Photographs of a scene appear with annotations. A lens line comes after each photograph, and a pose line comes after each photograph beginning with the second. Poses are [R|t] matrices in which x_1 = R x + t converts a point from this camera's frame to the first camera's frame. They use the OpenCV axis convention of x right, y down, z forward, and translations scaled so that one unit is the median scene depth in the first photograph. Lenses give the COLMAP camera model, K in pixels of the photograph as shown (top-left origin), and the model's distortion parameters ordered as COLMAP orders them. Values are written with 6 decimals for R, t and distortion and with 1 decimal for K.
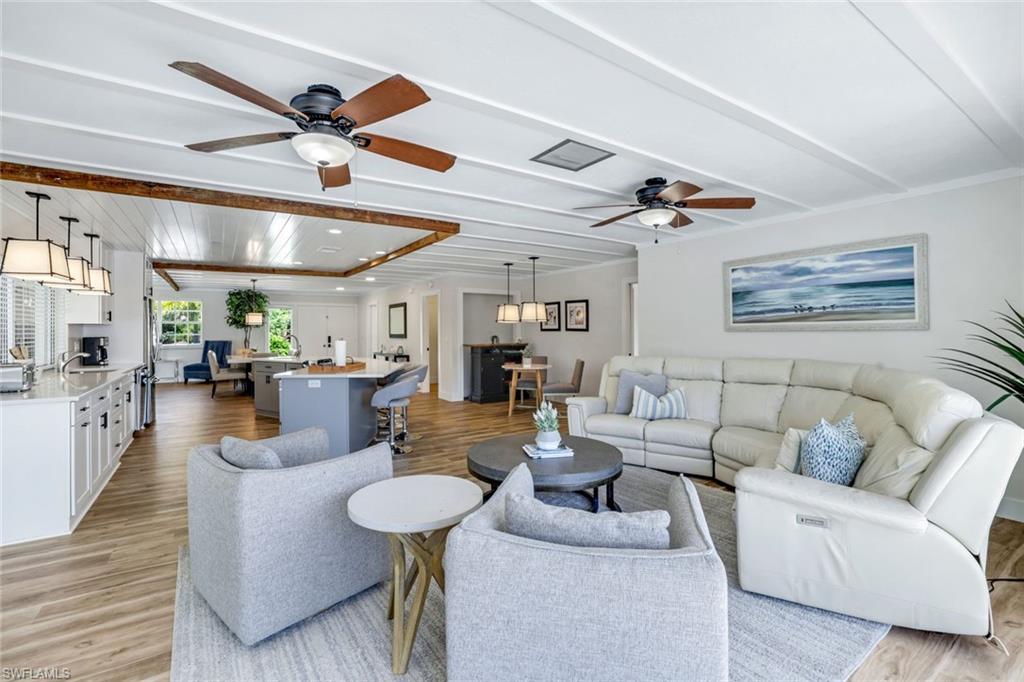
lens RADIAL K [[452.1, 0, 497.4], [0, 452.1, 329.3], [0, 0, 1]] dist [-0.001748, 0.000562]
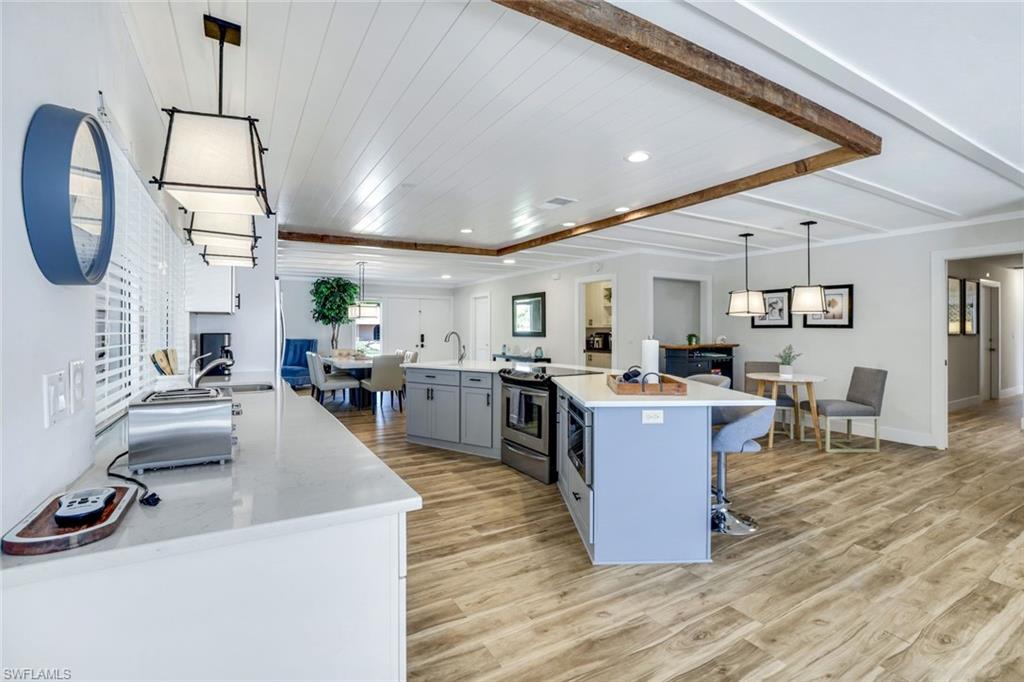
lens RADIAL K [[452.1, 0, 497.4], [0, 452.1, 329.3], [0, 0, 1]] dist [-0.001748, 0.000562]
pose [[0.999679, 0.003556, -0.025101, -0.316917], [-0.003537, 0.999993, 0.000797, 0.006891], [0.025104, -0.000708, 0.999685, 0.237231]]
